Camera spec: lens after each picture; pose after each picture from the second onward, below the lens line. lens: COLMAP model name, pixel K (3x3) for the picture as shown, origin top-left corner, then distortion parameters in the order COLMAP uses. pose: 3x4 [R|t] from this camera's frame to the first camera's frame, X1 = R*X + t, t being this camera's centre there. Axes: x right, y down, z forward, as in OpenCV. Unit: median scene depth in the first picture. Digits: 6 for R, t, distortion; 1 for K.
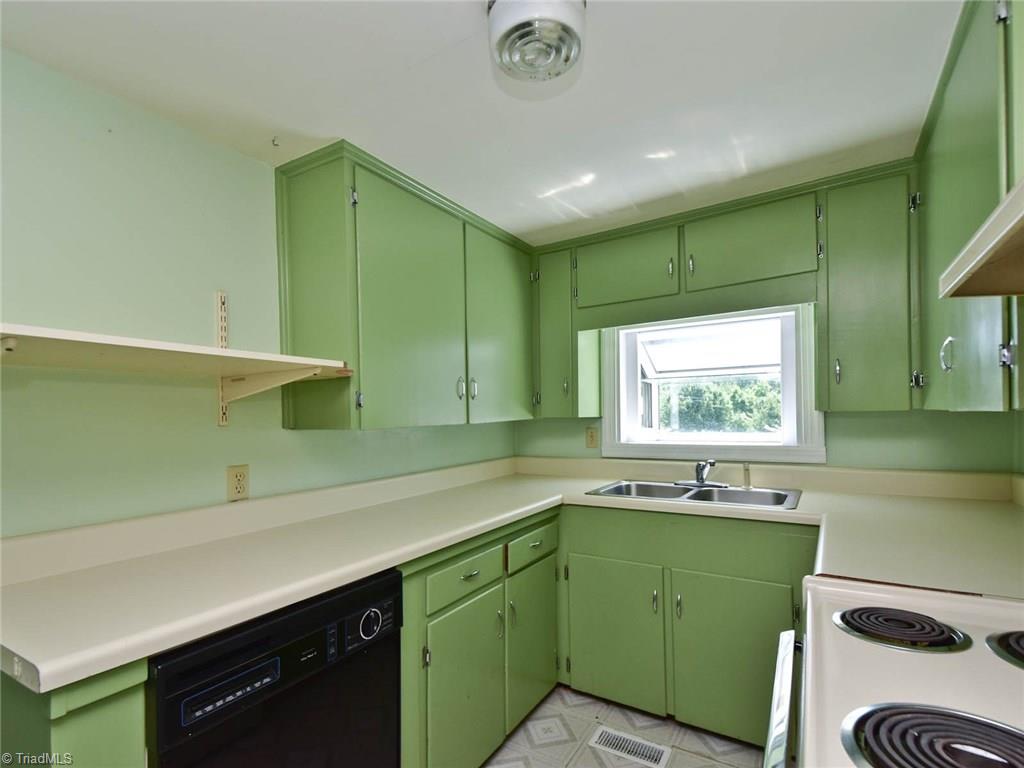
lens RADIAL K [[500.3, 0, 511.3], [0, 500.3, 416.0], [0, 0, 1]] dist [0.055286, -0.030850]
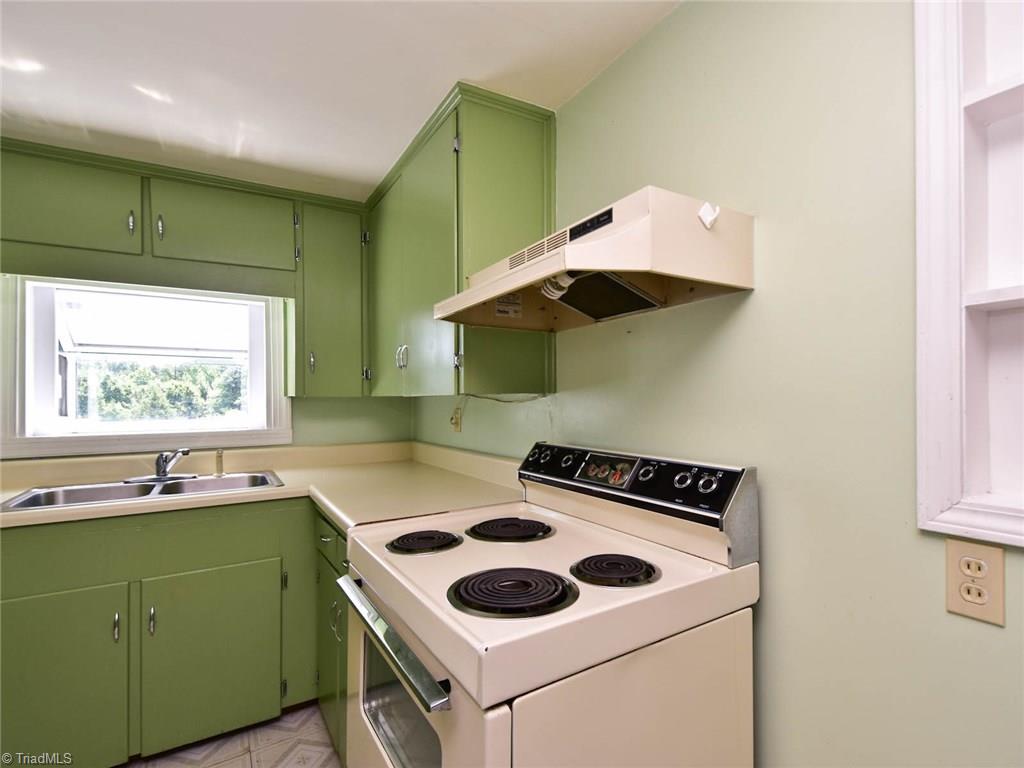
lens RADIAL K [[511.3, 0, 528.9], [0, 511.3, 399.7], [0, 0, 1]] dist [0.020425, -0.000242]
pose [[0.450108, 0.015366, 0.892842, -0.149782], [-0.002669, 0.999871, -0.015862, 0.012004], [-0.892970, 0.004757, 0.450091, 0.029655]]
